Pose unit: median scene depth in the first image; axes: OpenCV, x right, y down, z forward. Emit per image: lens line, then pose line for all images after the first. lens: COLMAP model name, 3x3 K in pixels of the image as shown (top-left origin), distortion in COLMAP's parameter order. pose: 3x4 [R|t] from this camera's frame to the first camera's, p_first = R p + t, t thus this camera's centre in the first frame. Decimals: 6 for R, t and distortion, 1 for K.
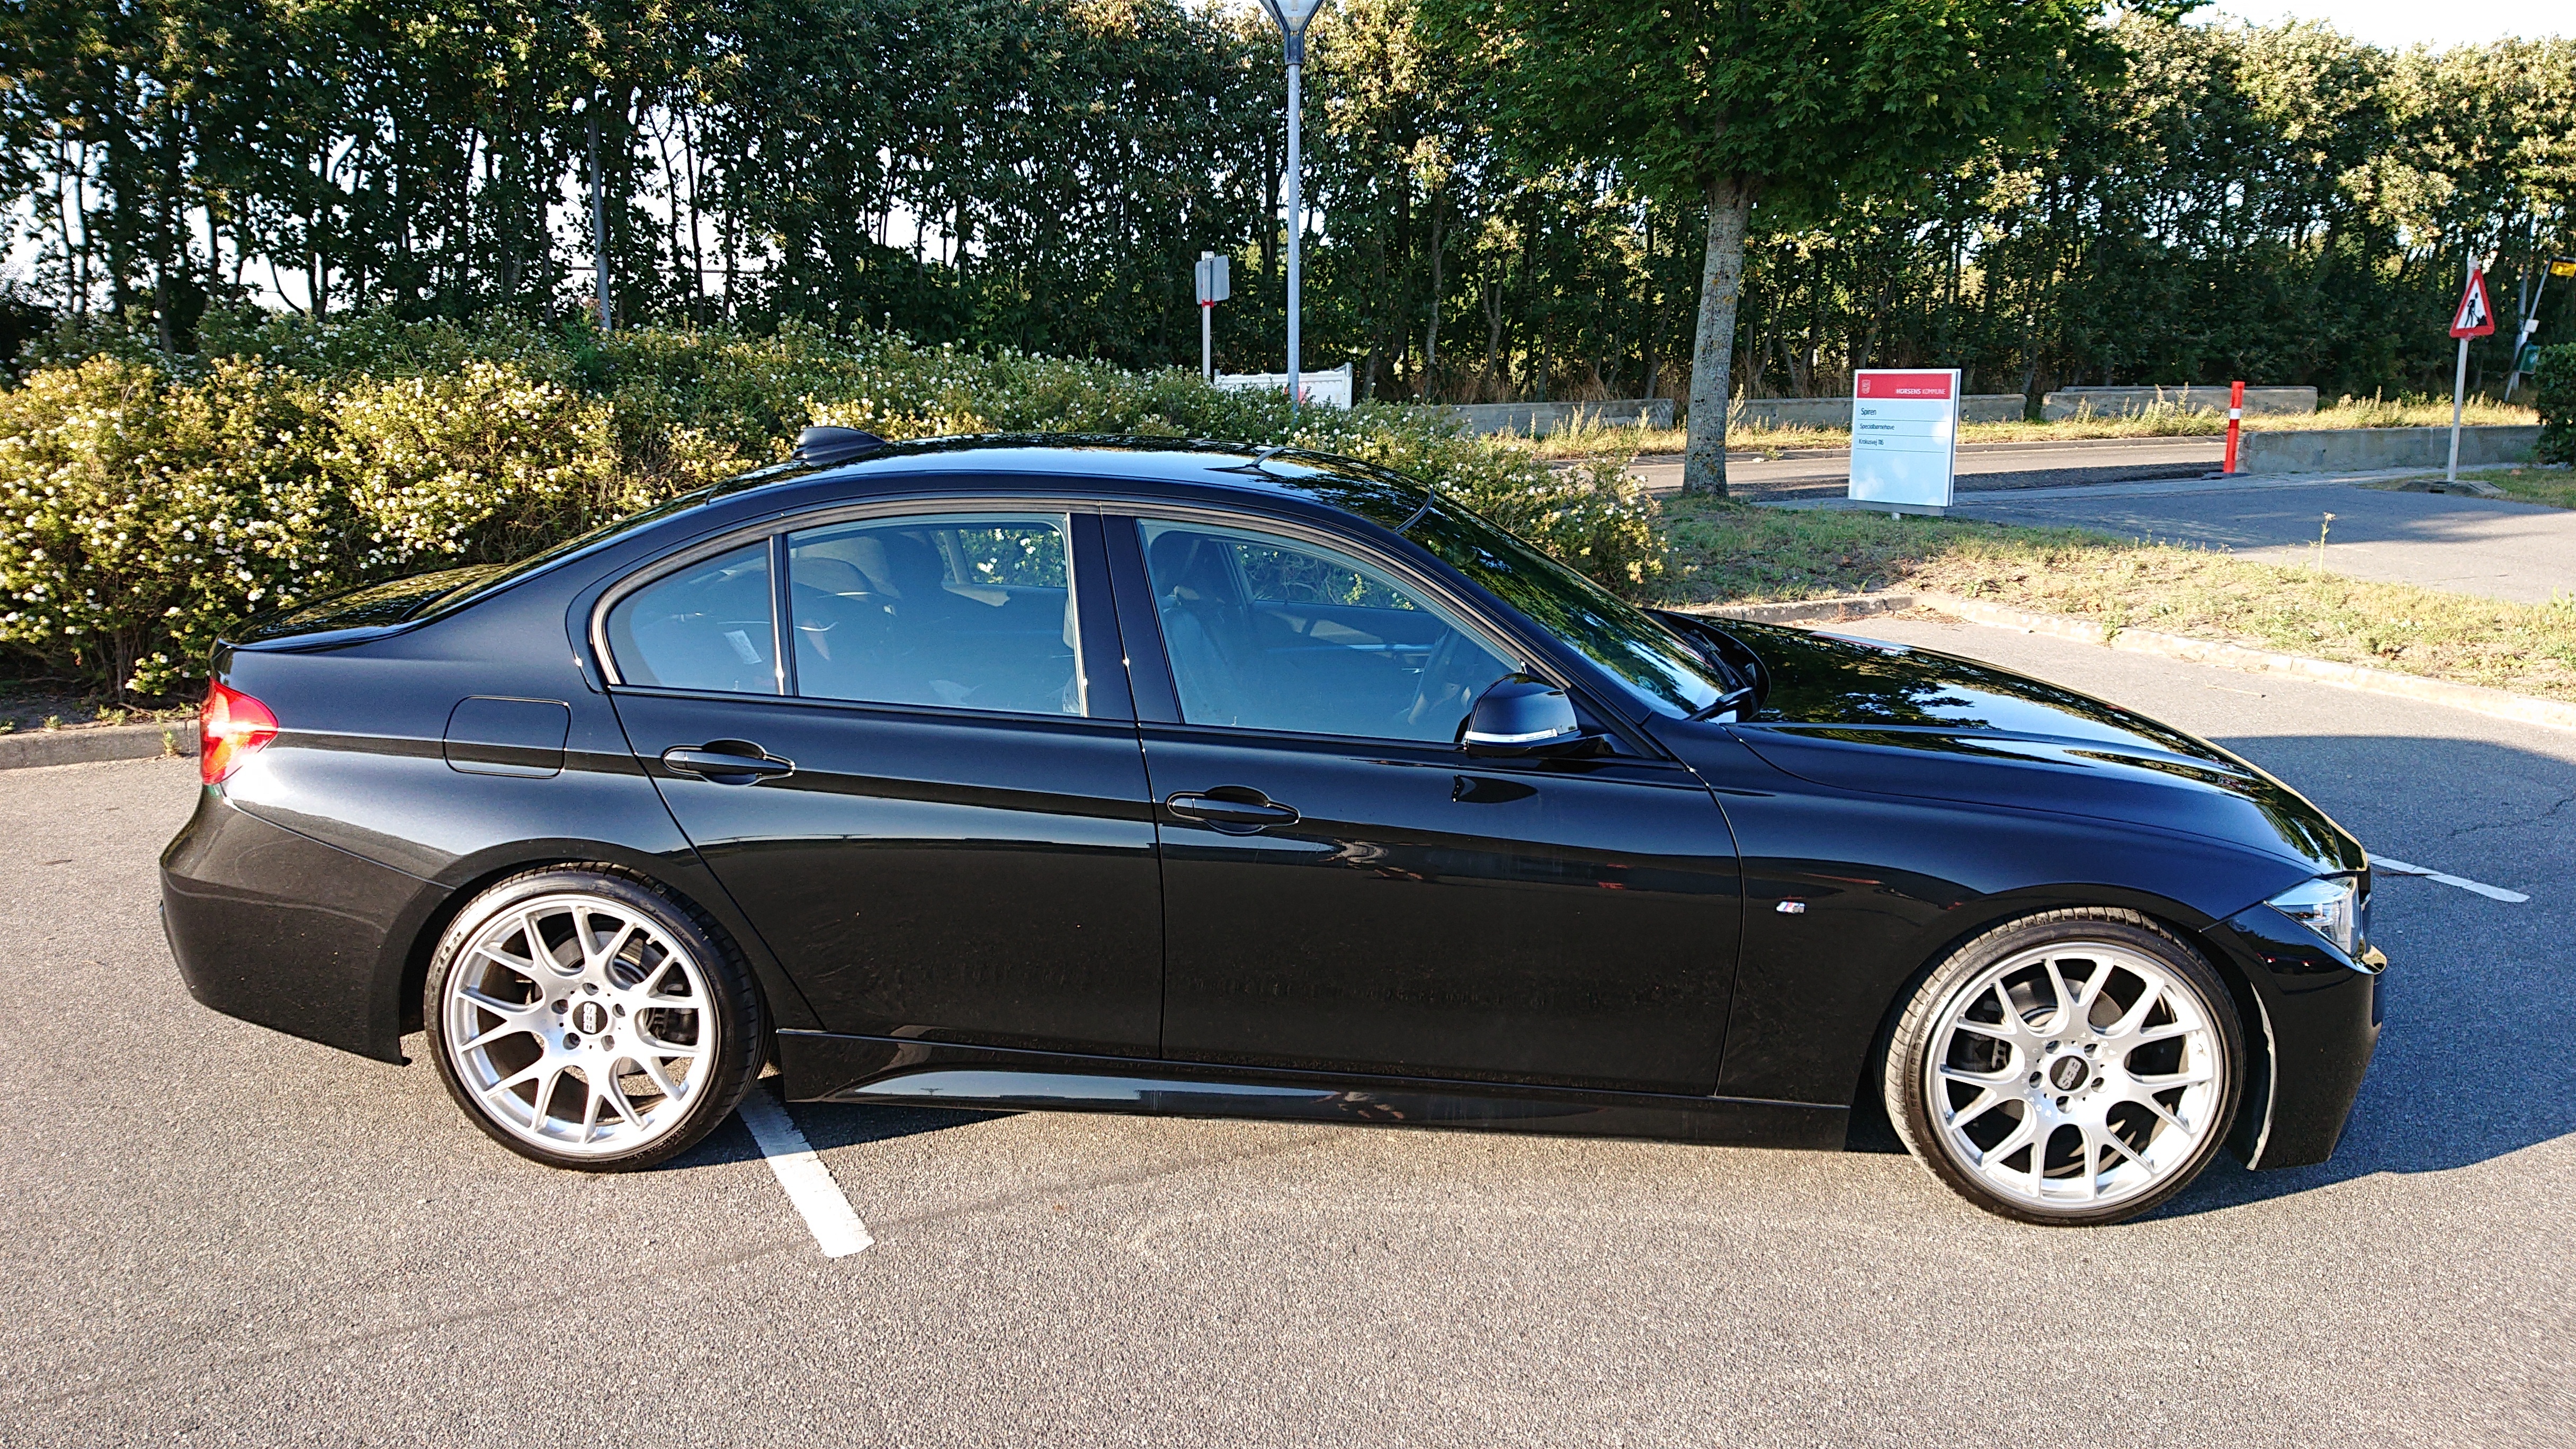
lens RADIAL K [[1950.3, 0, 1288.0], [0, 1950.3, 724.5], [0, 0, 1]] dist [0.073324, -0.147471]
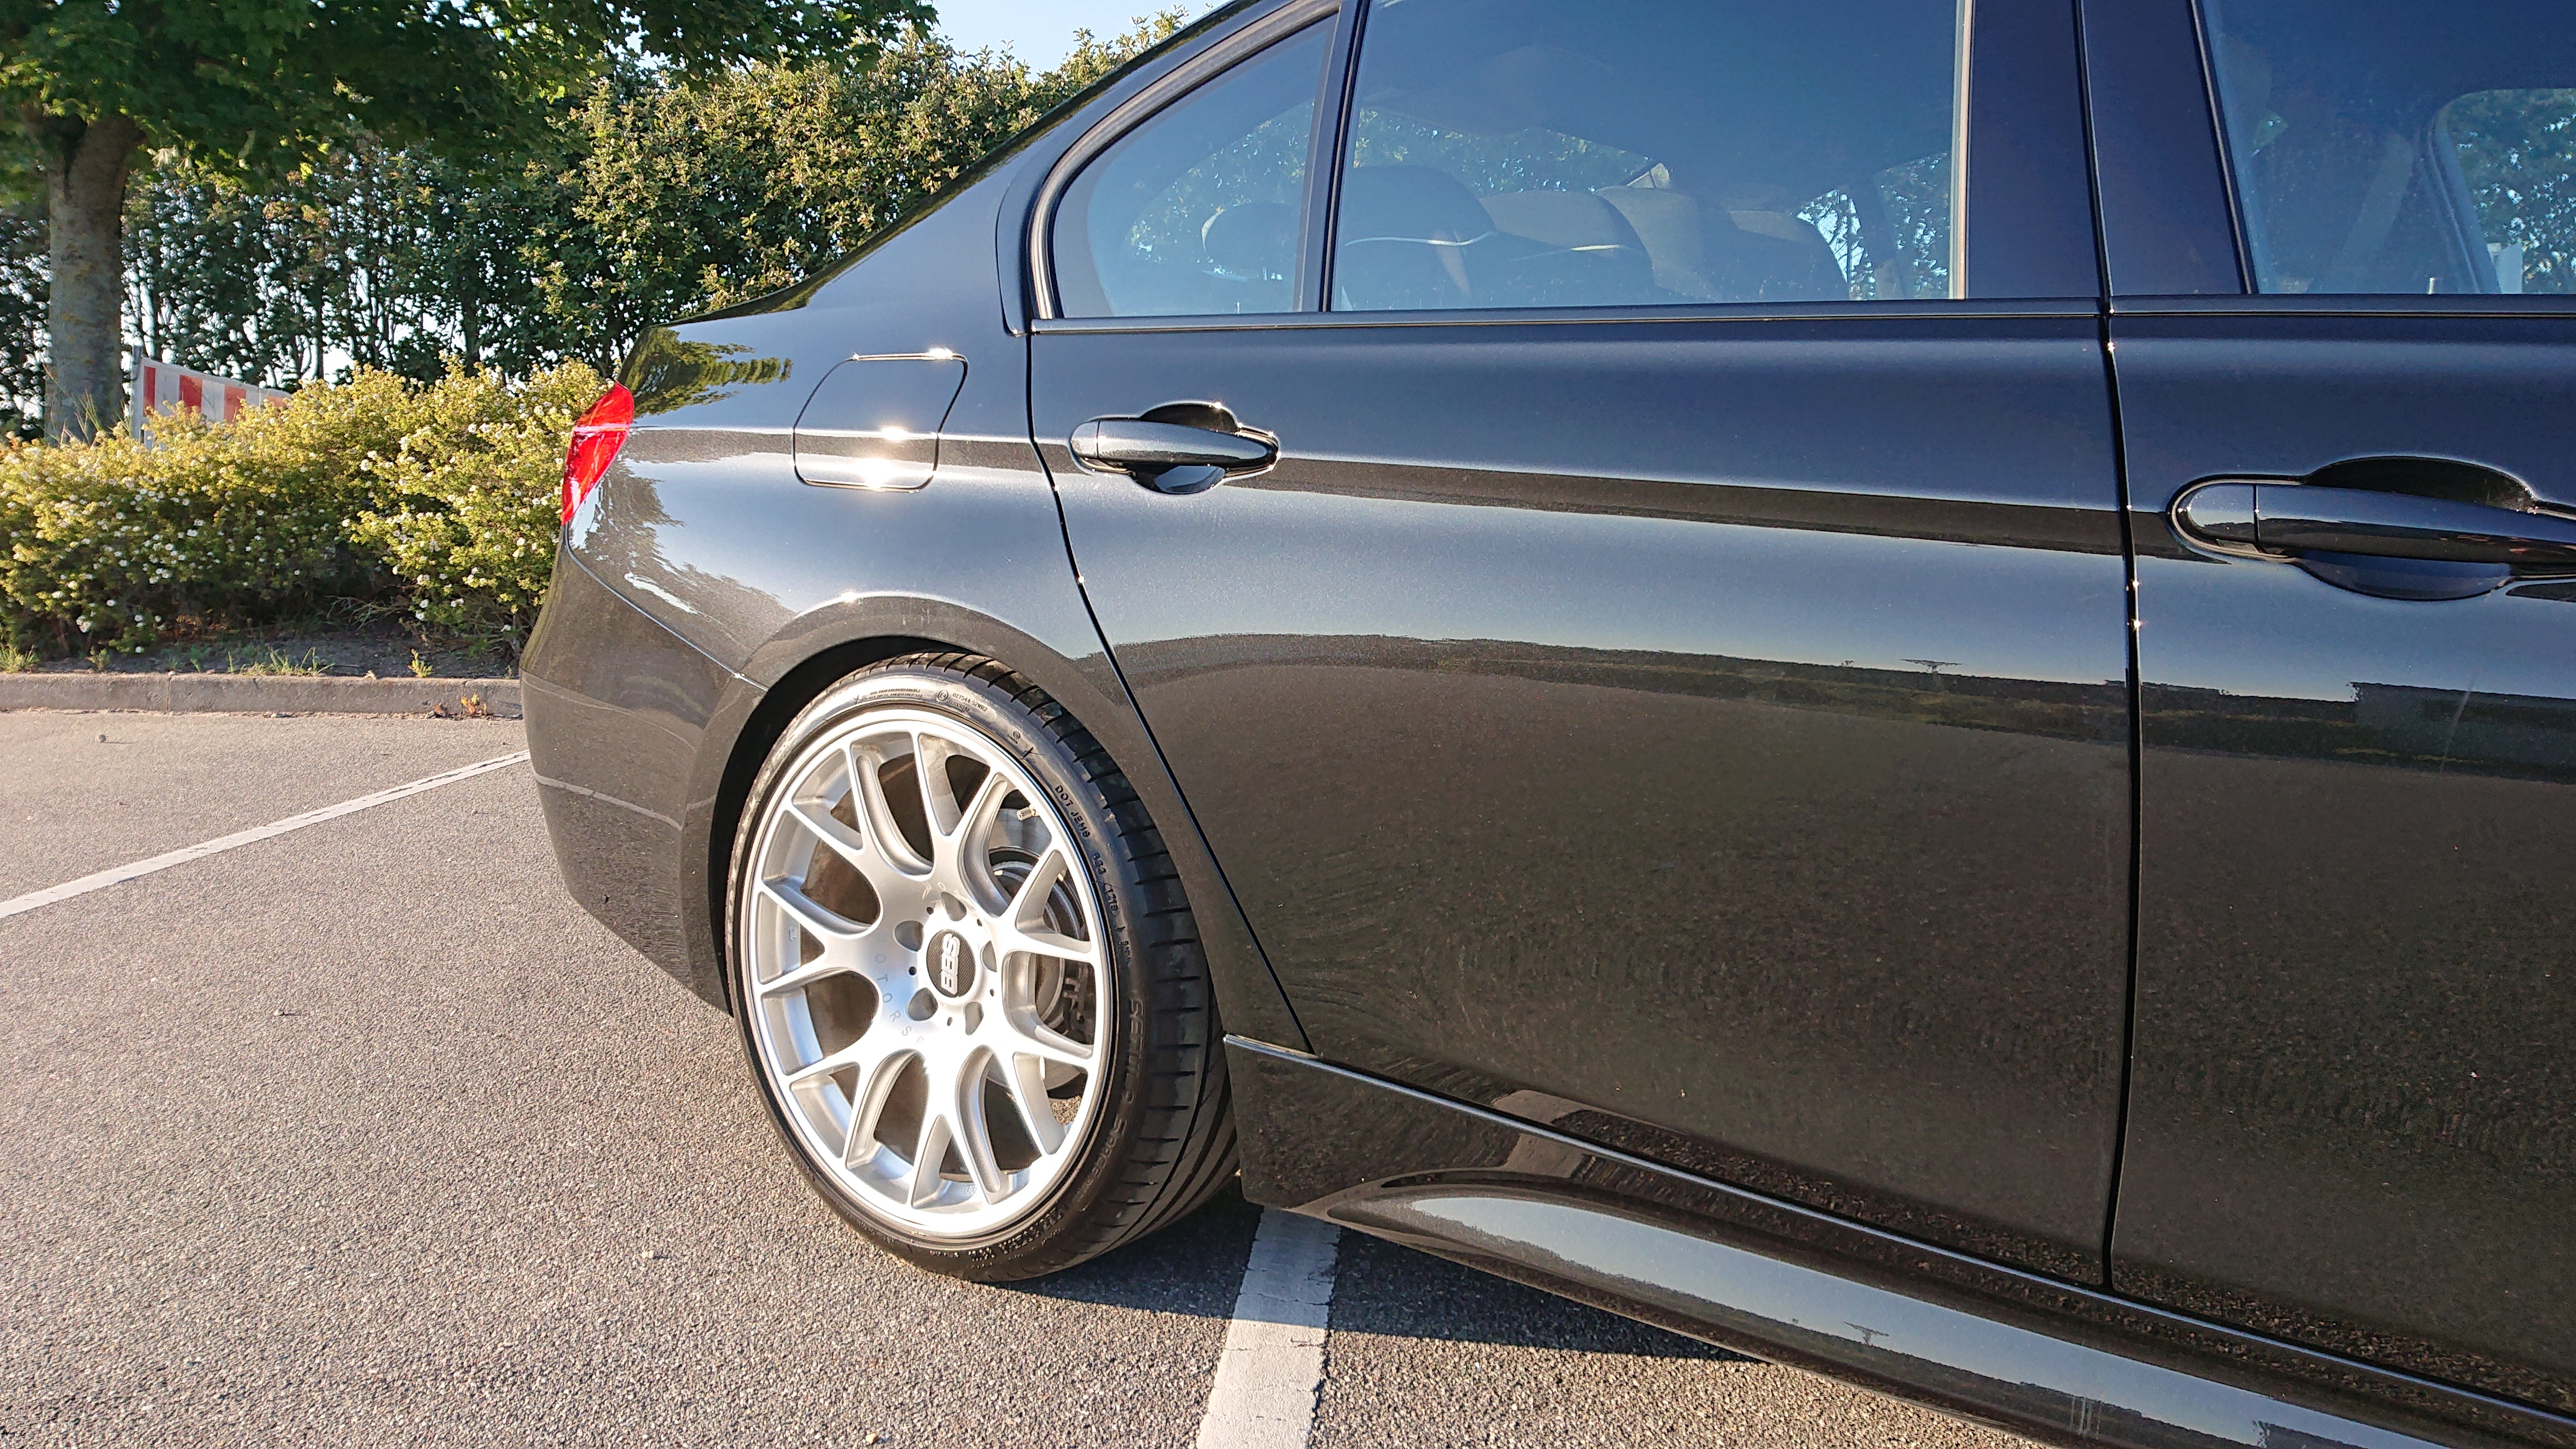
lens RADIAL K [[1950.3, 0, 1288.0], [0, 1950.3, 724.5], [0, 0, 1]] dist [0.073324, -0.147471]
pose [[0.832690, 0.061530, -0.550310, -0.000730], [-0.111336, 0.992116, -0.057537, 0.106680], [0.542431, 0.109180, 0.832976, 0.614047]]
